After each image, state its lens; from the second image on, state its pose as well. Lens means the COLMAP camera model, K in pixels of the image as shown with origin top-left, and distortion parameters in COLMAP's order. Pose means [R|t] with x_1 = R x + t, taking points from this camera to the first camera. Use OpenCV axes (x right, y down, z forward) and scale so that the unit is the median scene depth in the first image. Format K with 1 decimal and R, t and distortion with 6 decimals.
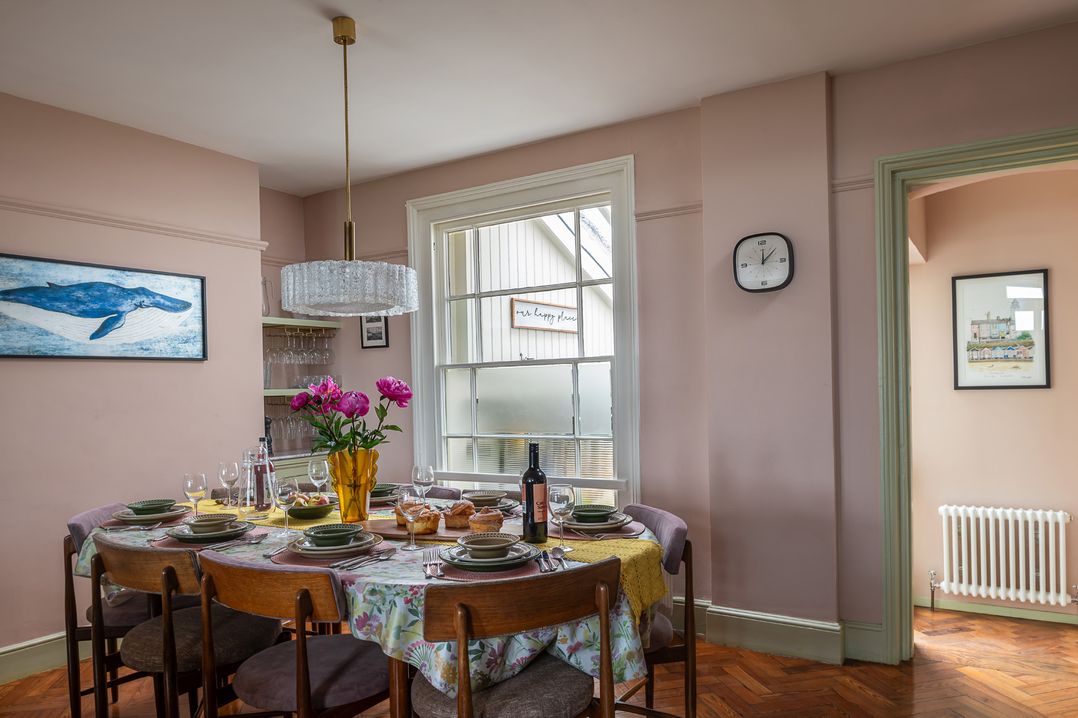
lens RADIAL K [[744.2, 0, 540.5], [0, 744.2, 384.4], [0, 0, 1]] dist [-0.006746, -0.004930]
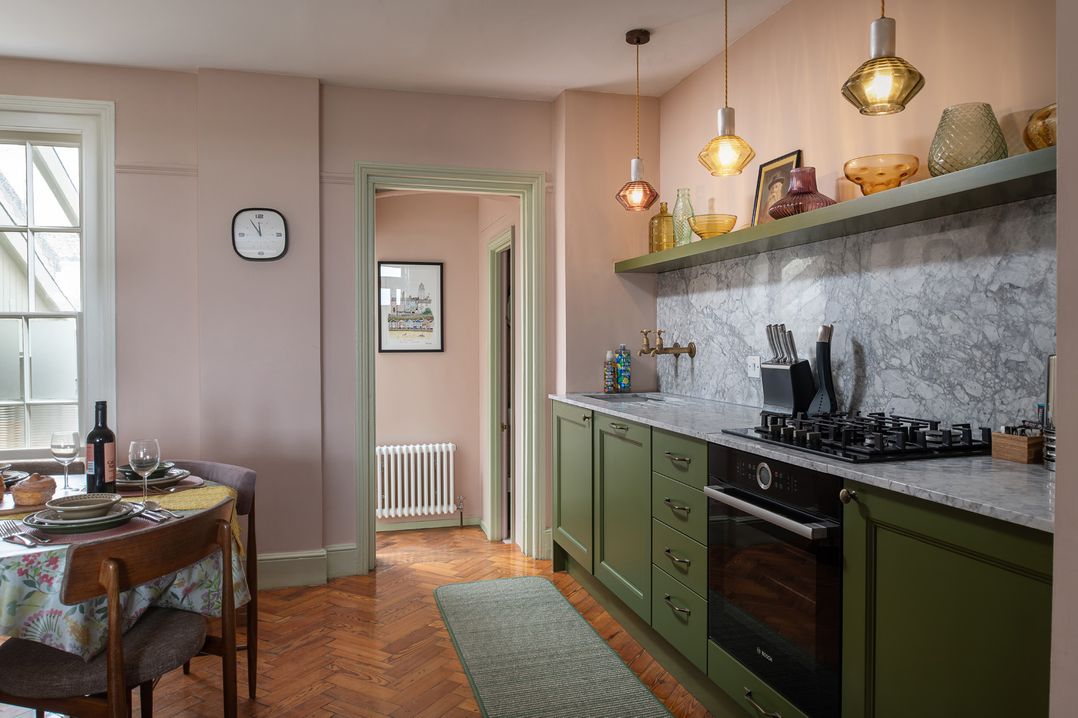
lens RADIAL K [[753.0, 0, 534.7], [0, 753.0, 341.3], [0, 0, 1]] dist [-0.010472, -0.003991]
pose [[0.679149, 0.019157, 0.733750, -0.246903], [-0.010792, 0.999812, -0.016114, 0.007701], [-0.733921, 0.003025, 0.679228, -0.053825]]
